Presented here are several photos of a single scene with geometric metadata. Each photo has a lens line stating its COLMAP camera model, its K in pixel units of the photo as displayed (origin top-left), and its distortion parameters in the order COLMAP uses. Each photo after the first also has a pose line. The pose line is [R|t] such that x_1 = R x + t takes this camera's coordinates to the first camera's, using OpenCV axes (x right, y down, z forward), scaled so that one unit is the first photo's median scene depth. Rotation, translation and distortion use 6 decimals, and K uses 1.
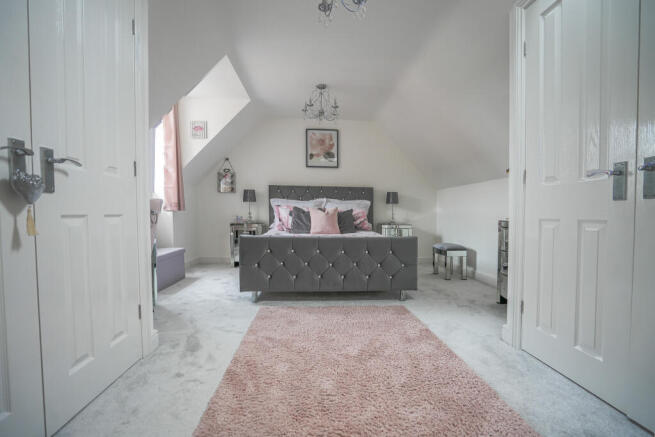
lens RADIAL K [[310.5, 0, 328.0], [0, 310.5, 216.5], [0, 0, 1]] dist [-0.036194, 0.000032]
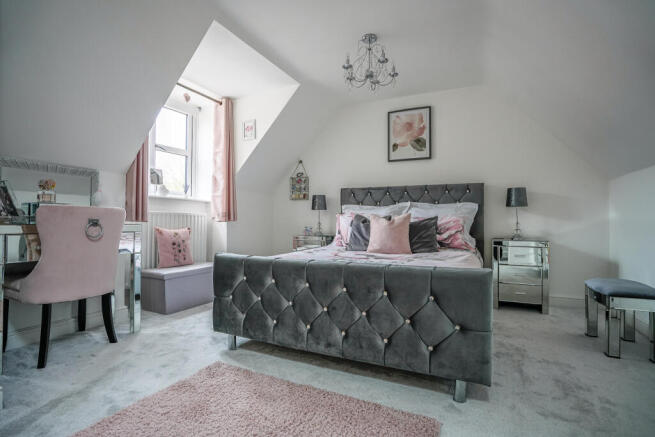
lens RADIAL K [[315.4, 0, 324.5], [0, 315.4, 220.1], [0, 0, 1]] dist [-0.021759, 0.000257]
pose [[0.876653, -0.012353, -0.480964, 0.172282], [0.002281, 0.999766, -0.021521, -0.001559], [0.481118, 0.017770, 0.876476, 0.269104]]
